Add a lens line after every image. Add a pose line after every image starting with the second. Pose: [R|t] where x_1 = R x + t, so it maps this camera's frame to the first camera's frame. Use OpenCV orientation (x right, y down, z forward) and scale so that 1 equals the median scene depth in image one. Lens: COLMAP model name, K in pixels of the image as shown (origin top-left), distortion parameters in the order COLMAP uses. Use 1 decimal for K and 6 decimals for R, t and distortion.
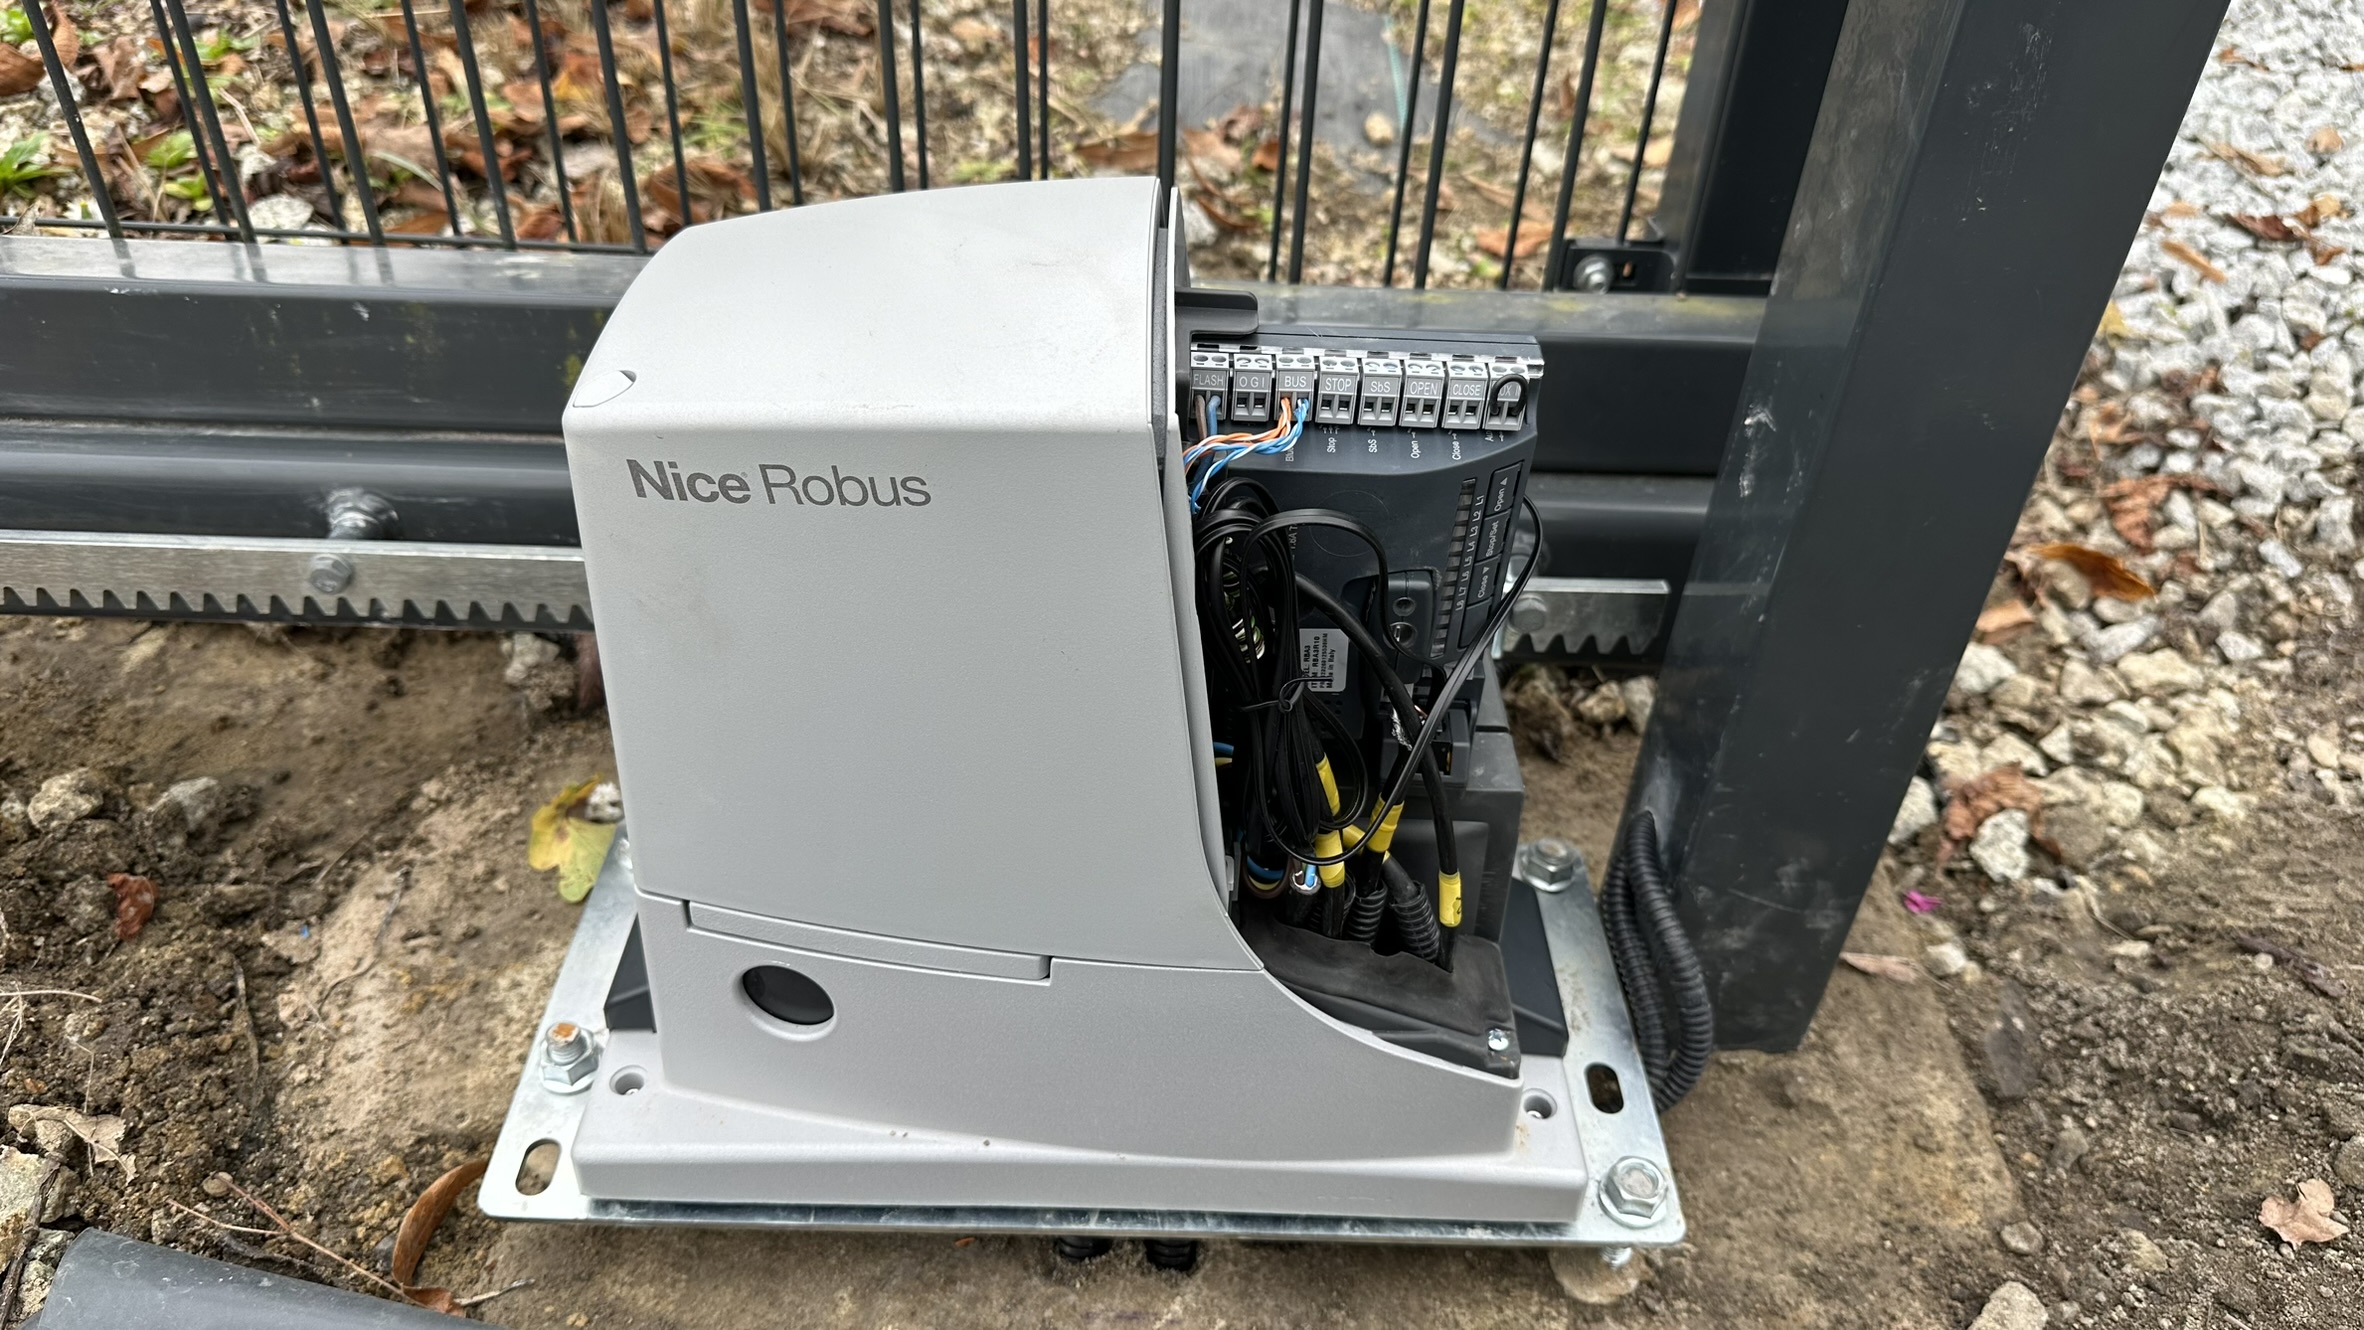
lens RADIAL K [[1763.6, 0, 1207.6], [0, 1763.6, 674.3], [0, 0, 1]] dist [0.035036, -0.028197]
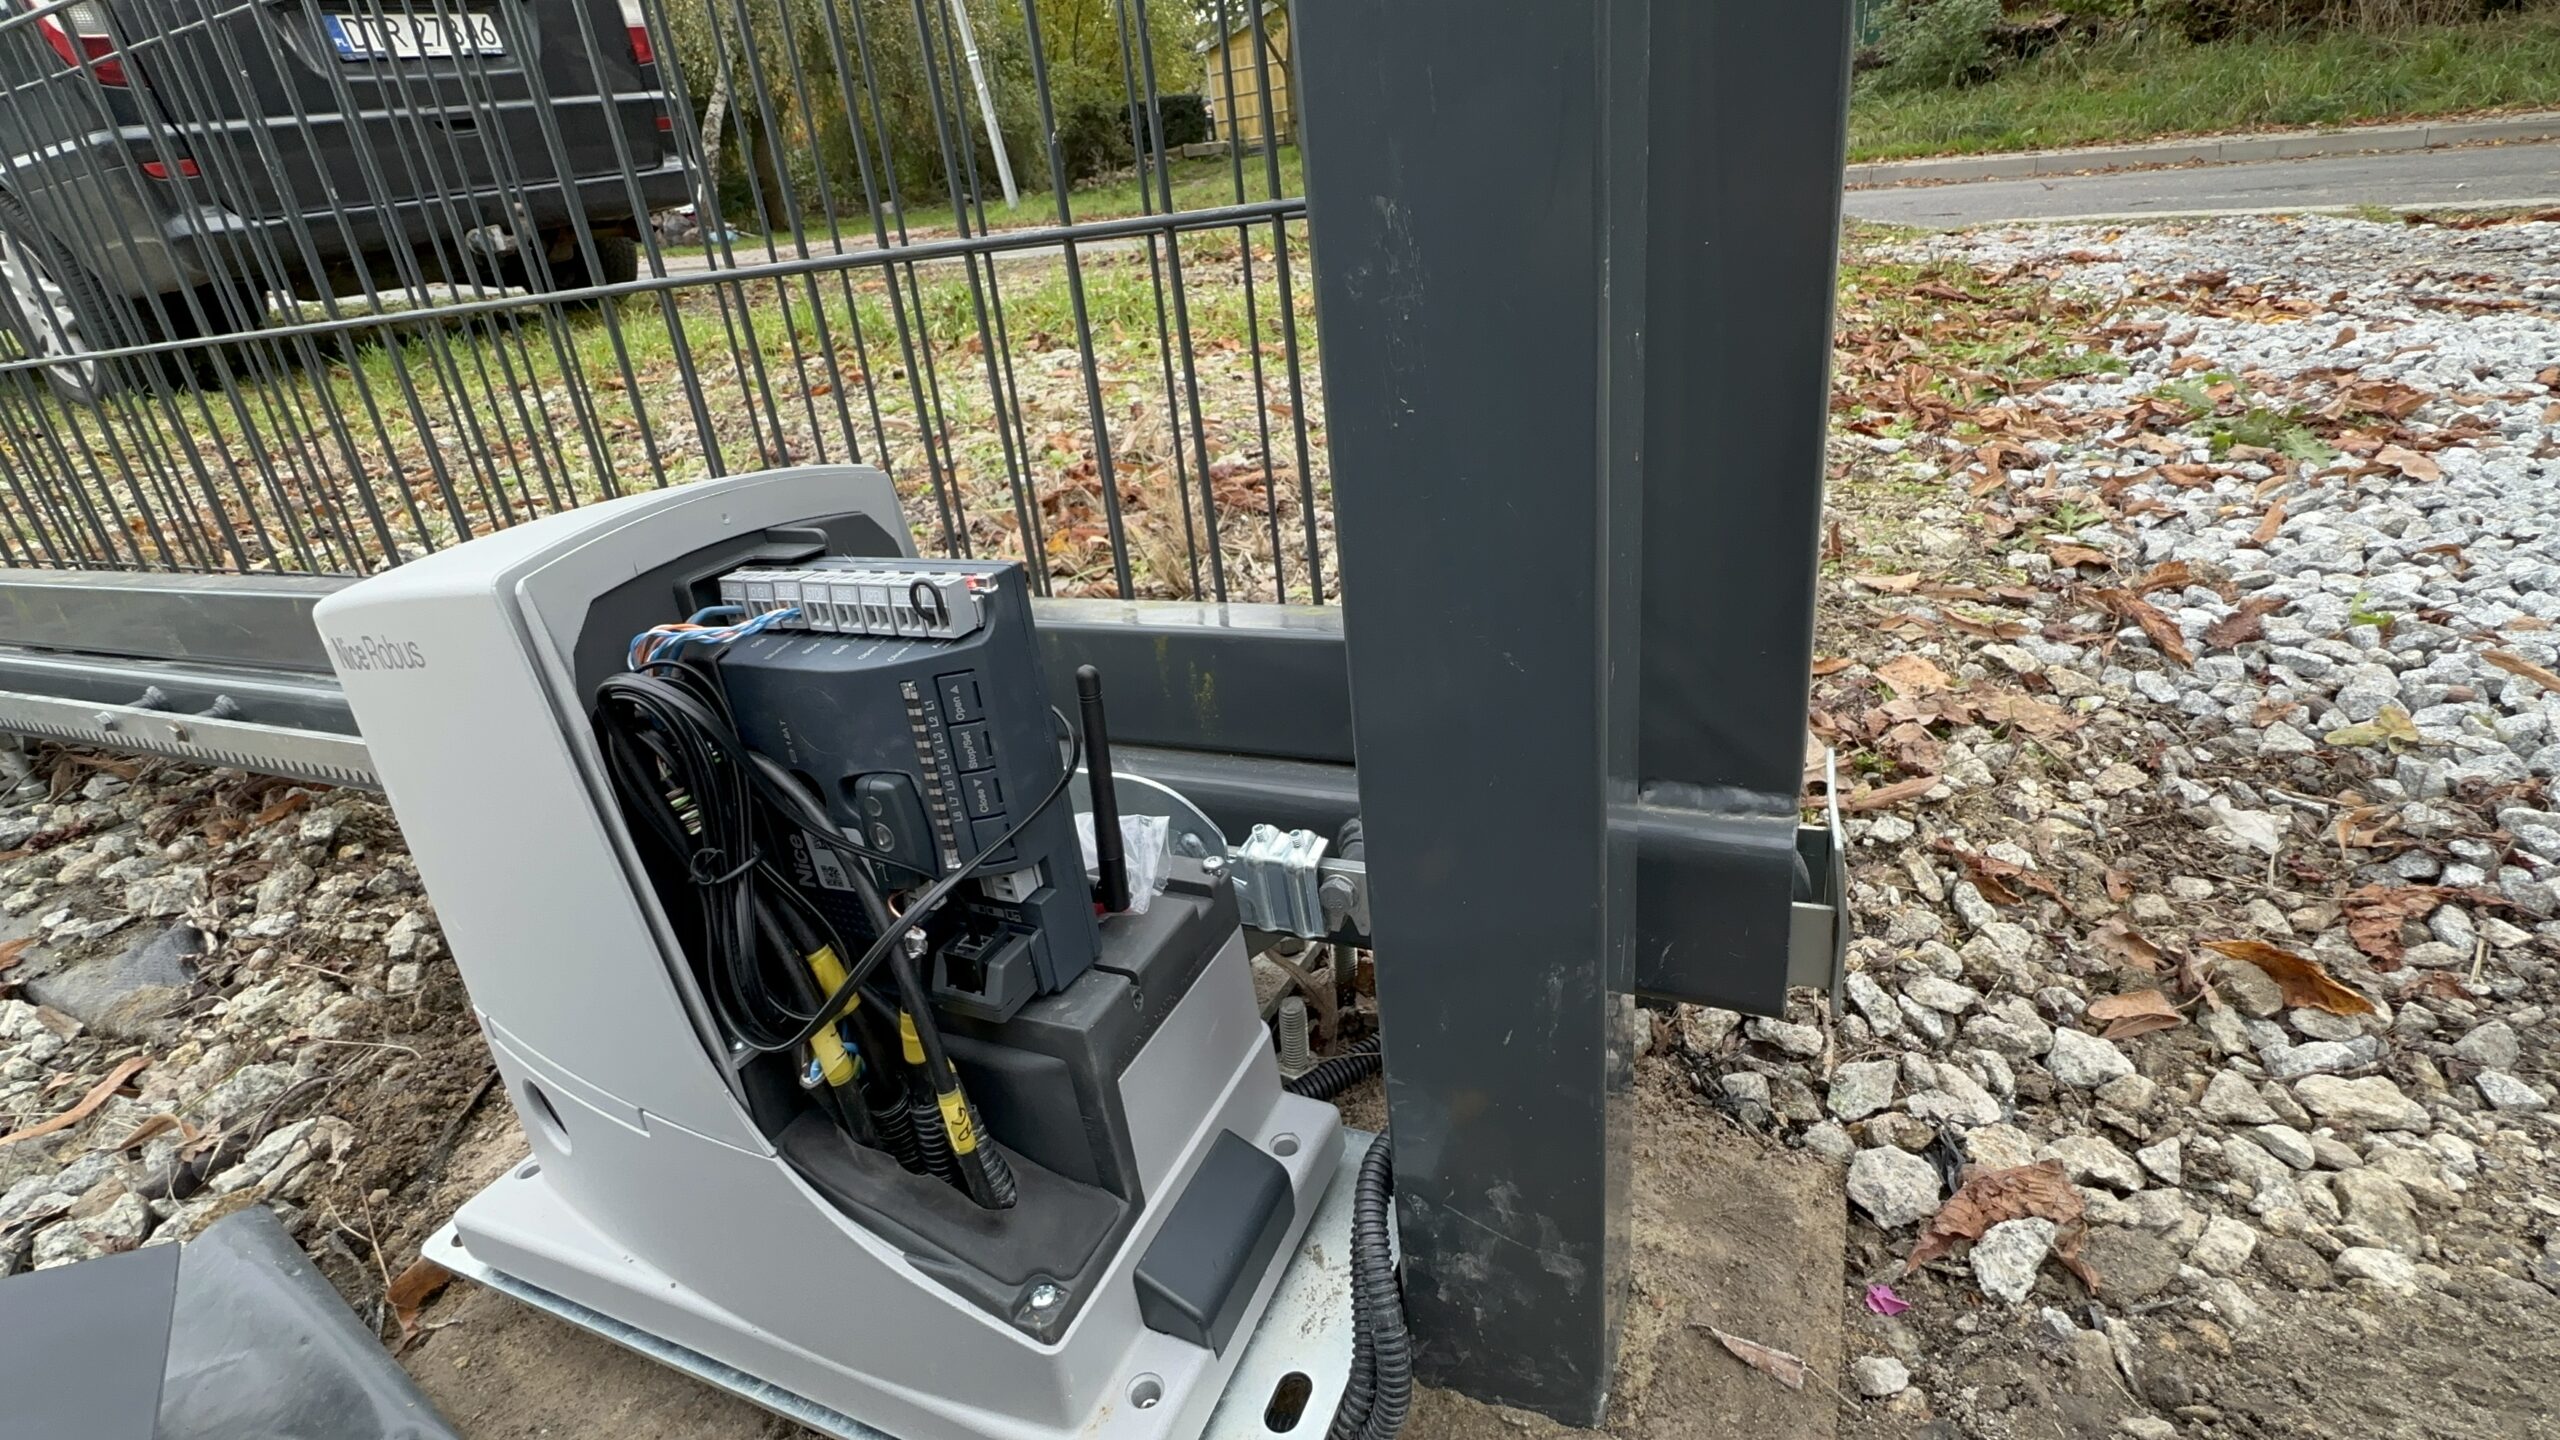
lens RADIAL K [[1207.7, 0, 1275.8], [0, 1207.7, 712.7], [0, 0, 1]] dist [0.001430, 0.001384]
pose [[0.892396, 0.024098, -0.450610, 0.369068], [-0.136714, 0.966080, -0.219087, 0.018822], [0.430046, 0.257117, 0.865420, 0.266181]]
